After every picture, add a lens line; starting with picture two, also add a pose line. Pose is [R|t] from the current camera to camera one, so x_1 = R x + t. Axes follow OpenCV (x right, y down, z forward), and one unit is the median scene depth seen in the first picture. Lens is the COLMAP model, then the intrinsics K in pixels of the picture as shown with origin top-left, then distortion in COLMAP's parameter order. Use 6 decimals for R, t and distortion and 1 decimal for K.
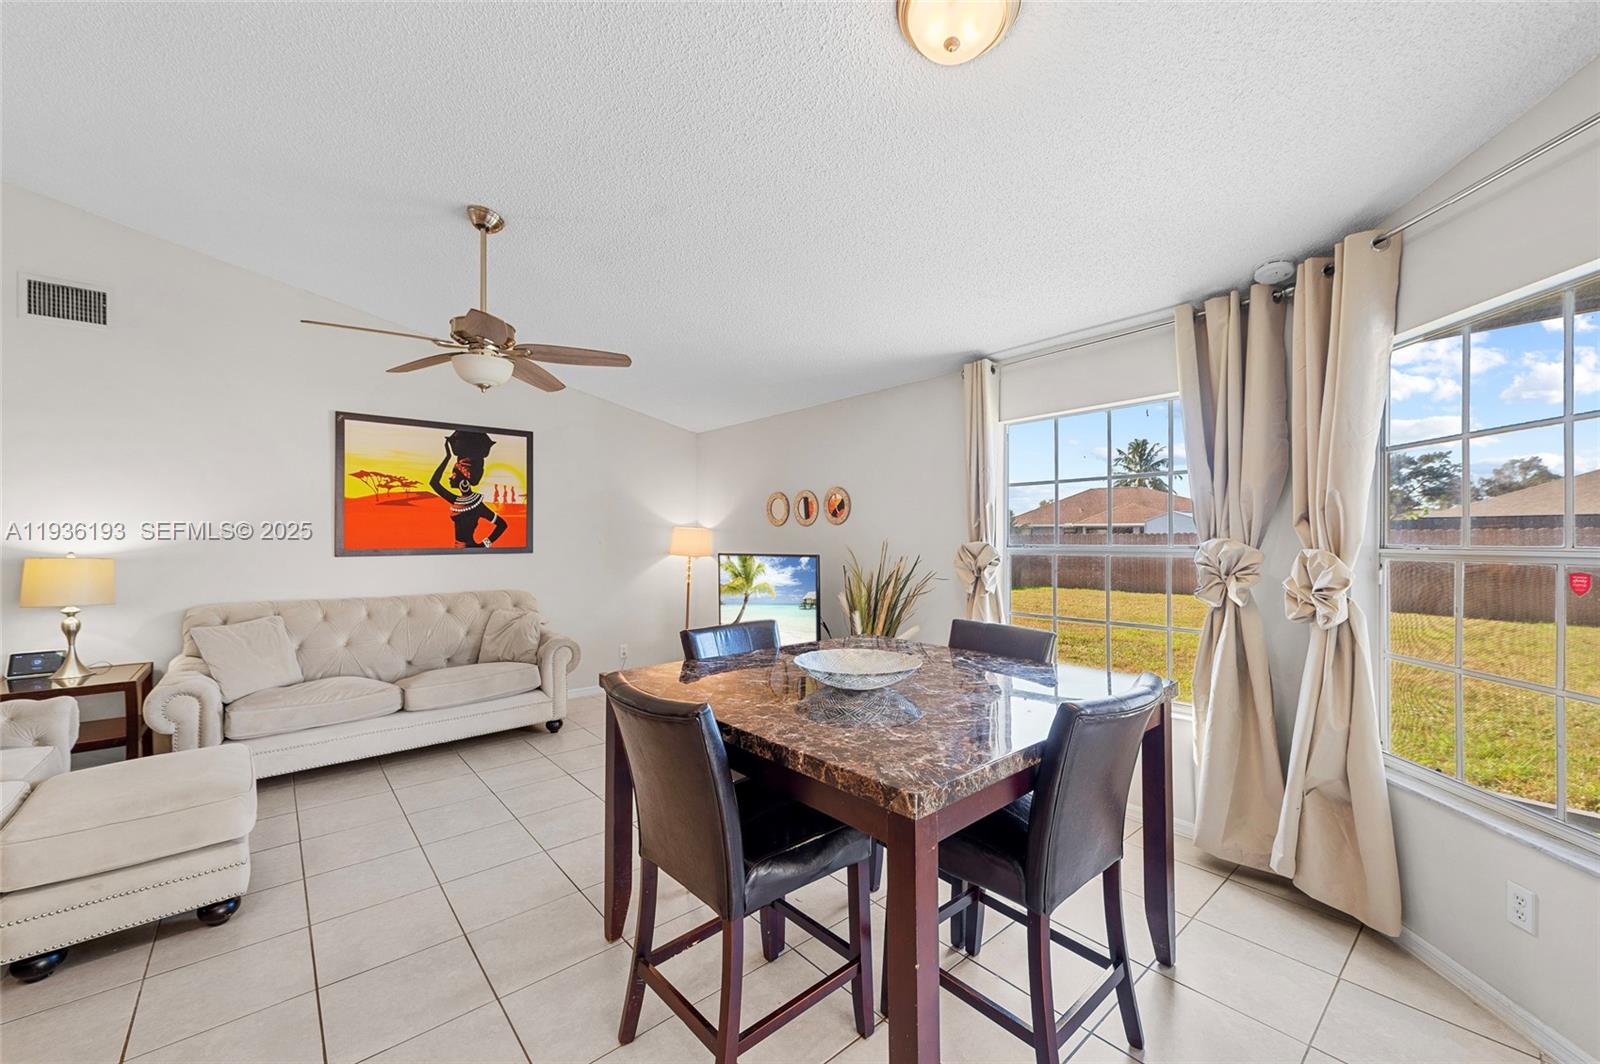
lens RADIAL K [[623.6, 0, 802.5], [0, 623.6, 537.6], [0, 0, 1]] dist [0.006812, -0.001767]
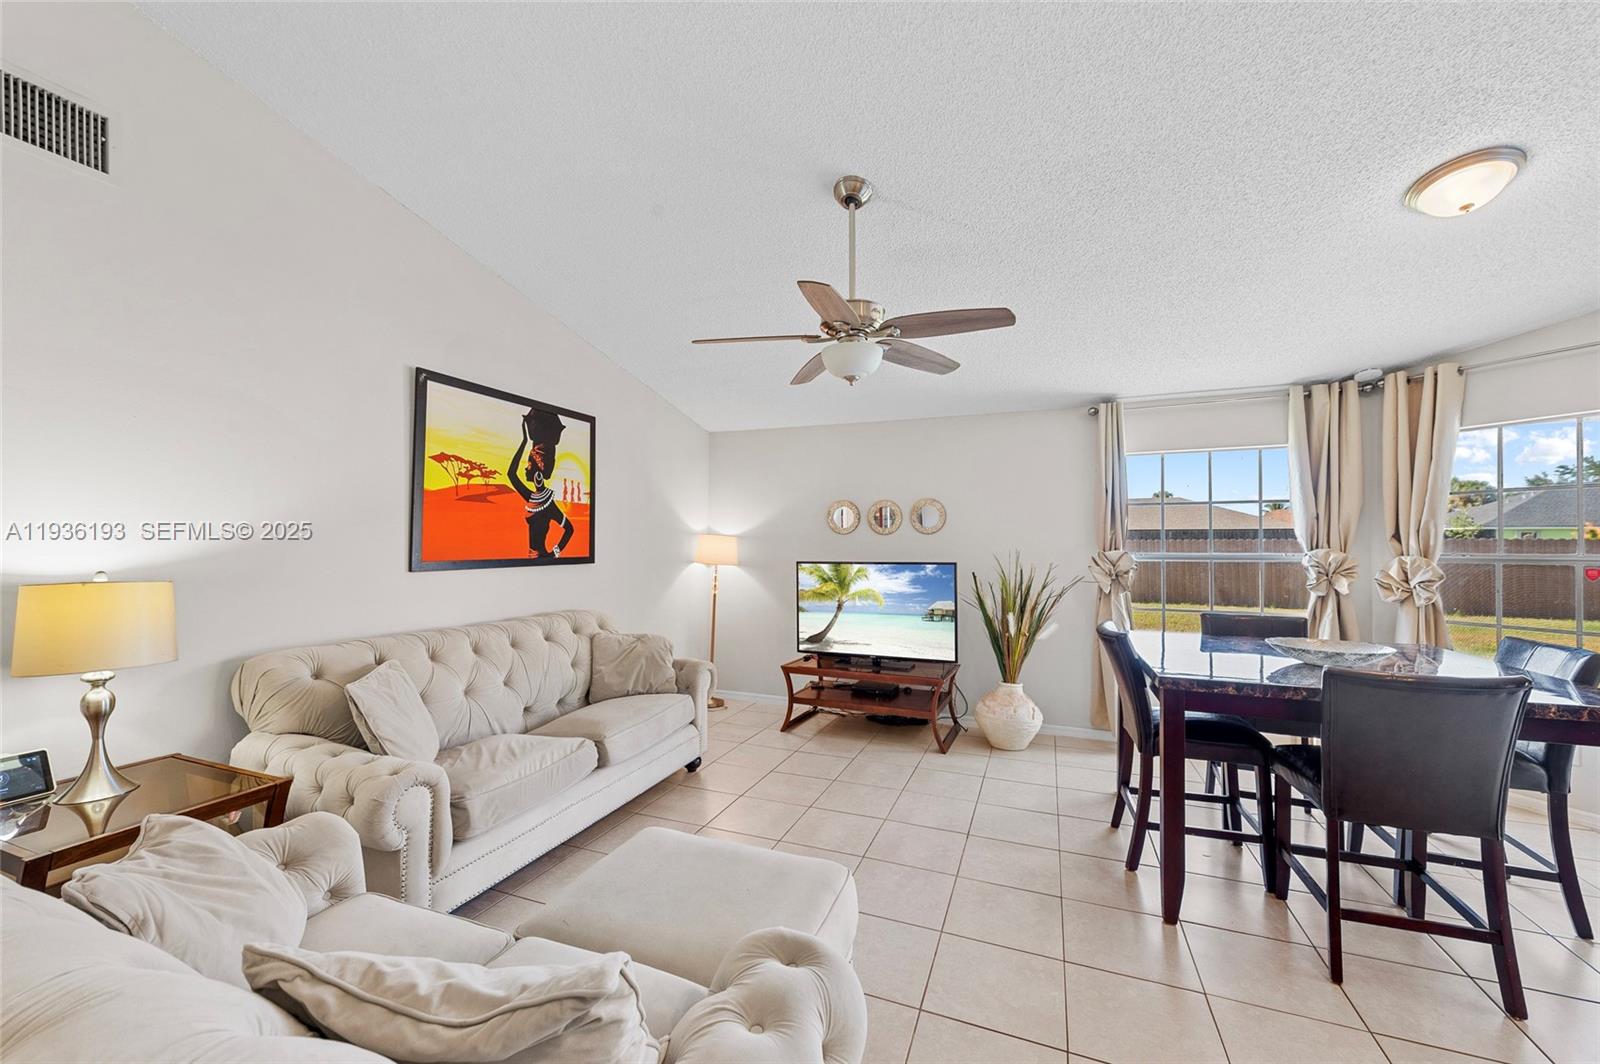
lens RADIAL K [[623.6, 0, 799.0], [0, 623.6, 540.8], [0, 0, 1]] dist [0.006812, -0.001767]
pose [[0.886765, 0.006038, 0.462181, -0.654734], [-0.004522, 0.999980, -0.004389, -0.003554], [-0.462198, 0.001802, 0.886775, 0.161296]]
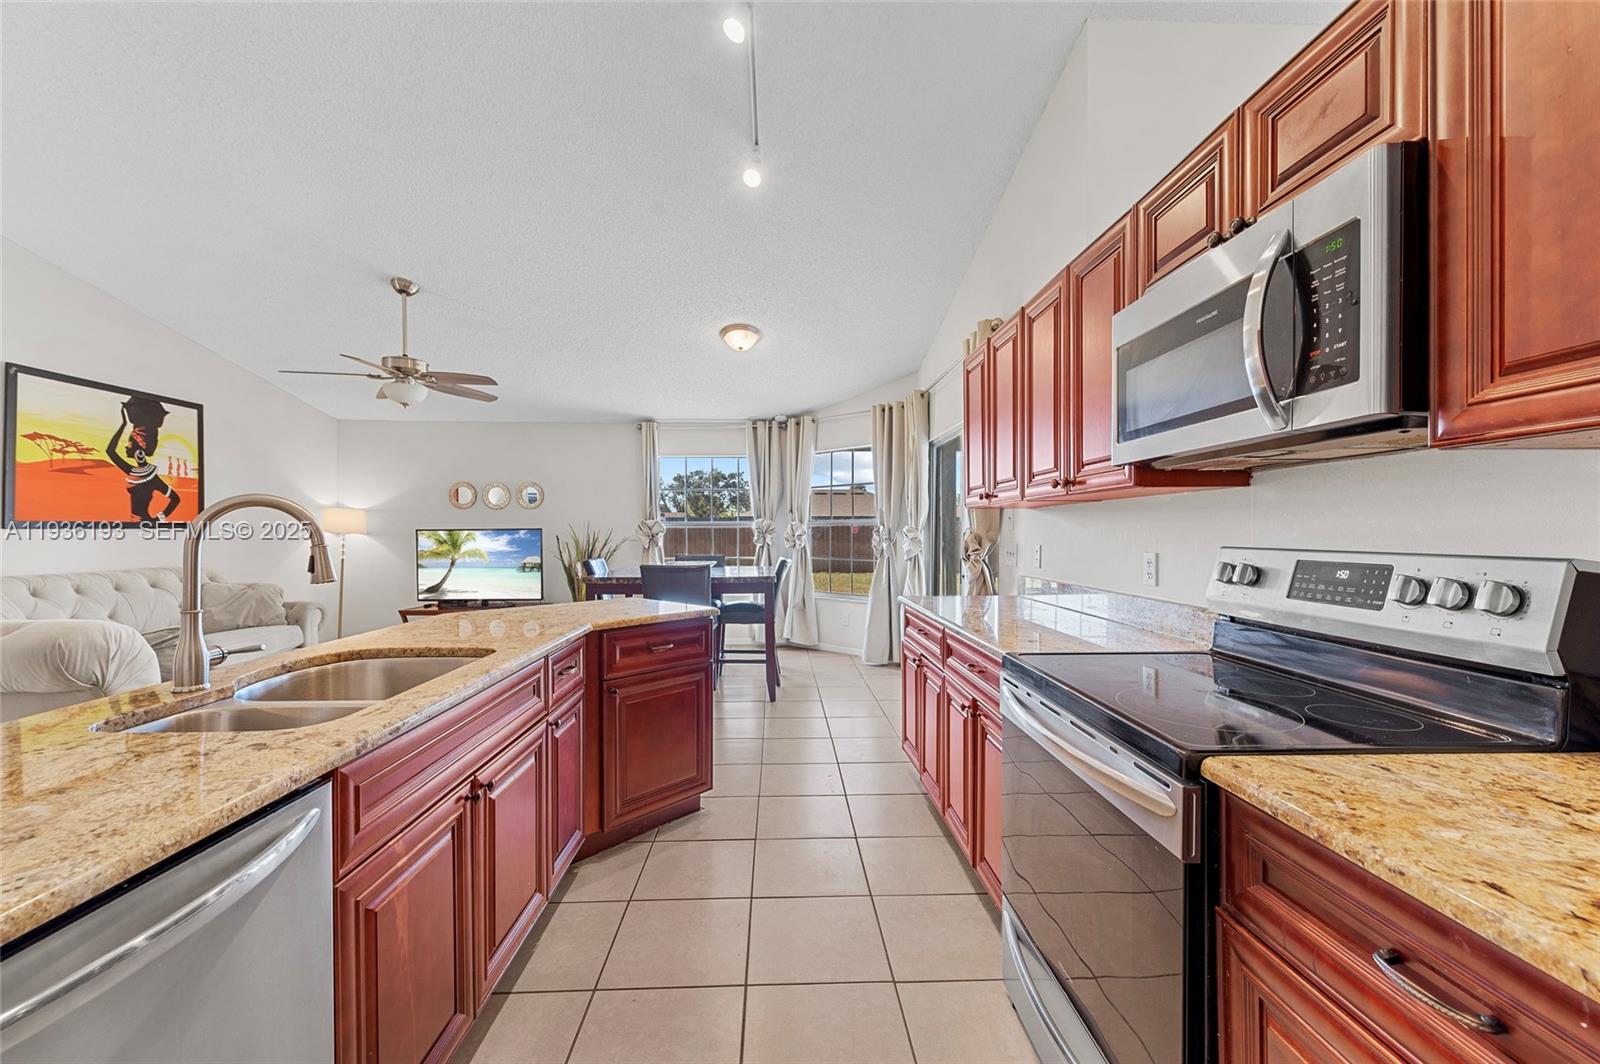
lens RADIAL K [[623.6, 0, 795.5], [0, 623.6, 540.2], [0, 0, 1]] dist [0.006812, -0.001767]
pose [[0.622817, -0.010760, 0.782293, -0.711674], [-0.001733, 0.999884, 0.015133, 0.029691], [-0.782366, -0.010781, 0.622726, -0.387987]]
